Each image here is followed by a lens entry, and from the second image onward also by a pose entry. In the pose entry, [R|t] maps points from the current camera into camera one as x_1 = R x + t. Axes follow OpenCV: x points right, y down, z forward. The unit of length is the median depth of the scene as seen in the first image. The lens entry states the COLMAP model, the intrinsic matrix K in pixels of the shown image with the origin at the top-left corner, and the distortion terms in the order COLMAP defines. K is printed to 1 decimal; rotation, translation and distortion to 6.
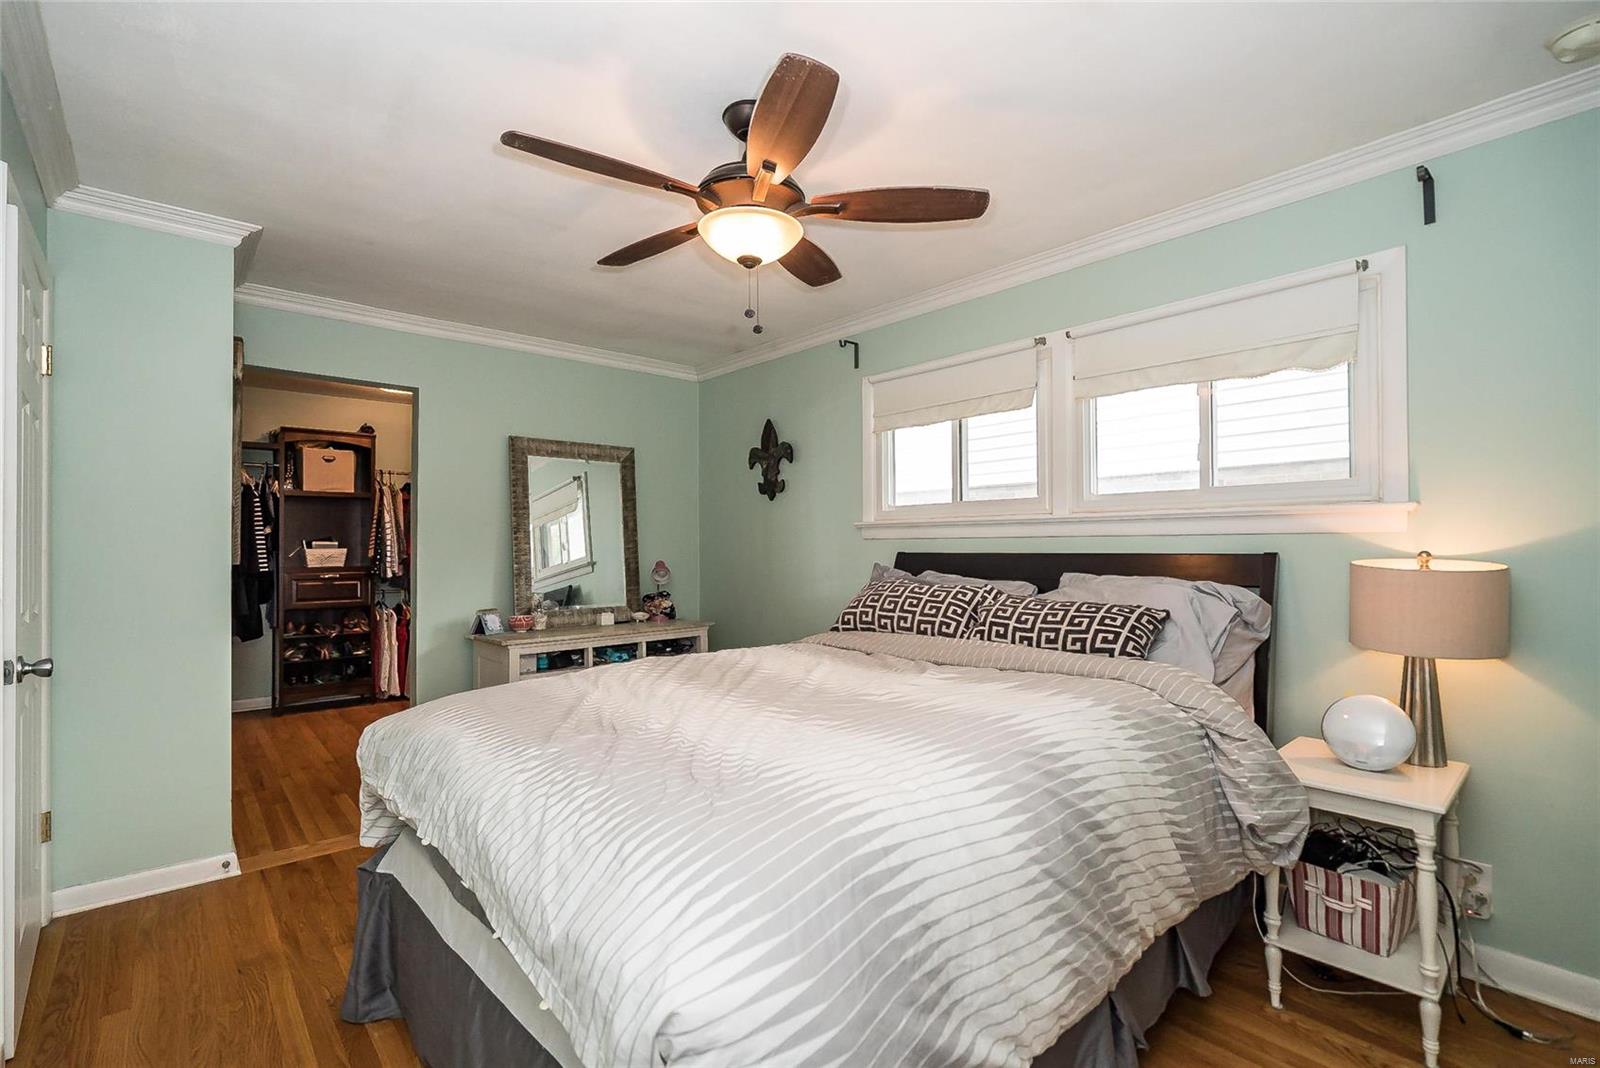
lens RADIAL K [[725.6, 0, 818.9], [0, 725.6, 531.1], [0, 0, 1]] dist [-0.002020, -0.000047]
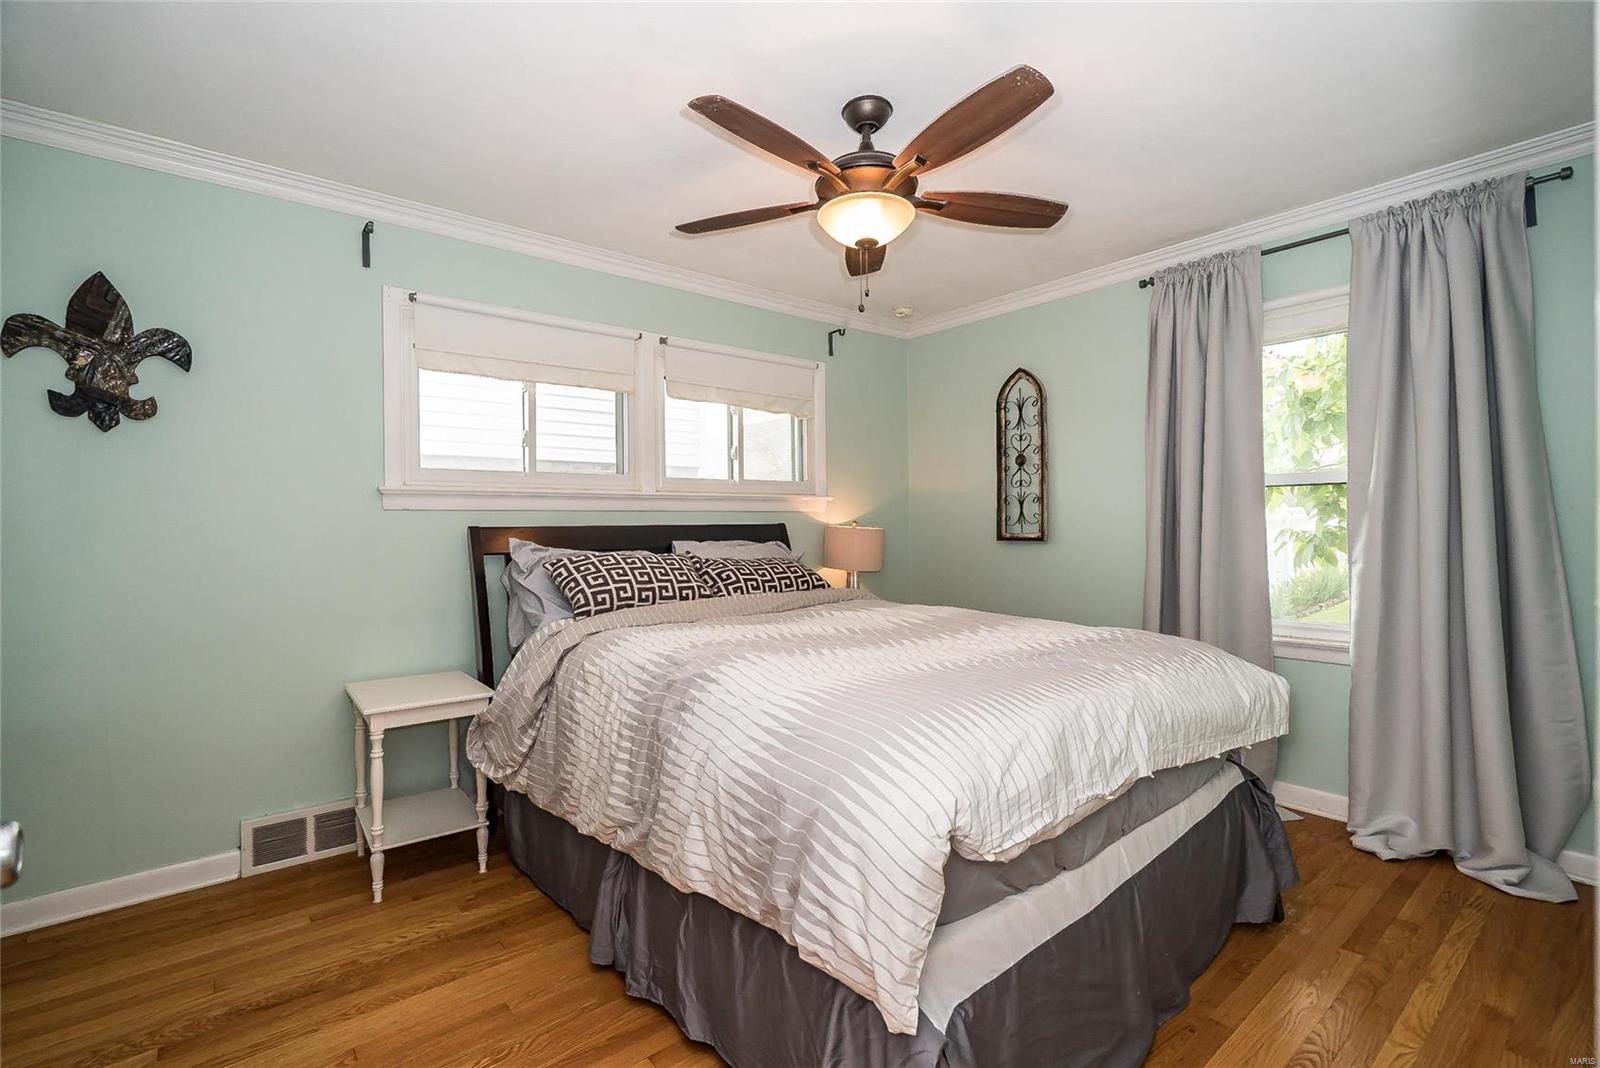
lens RADIAL K [[712.4, 0, 793.6], [0, 712.4, 523.7], [0, 0, 1]] dist [-0.003237, -0.001383]
pose [[0.060262, 0.005805, 0.998166, -0.836390], [-0.010011, 0.999936, -0.005211, 0.033508], [-0.998132, -0.009679, 0.060316, 0.741484]]
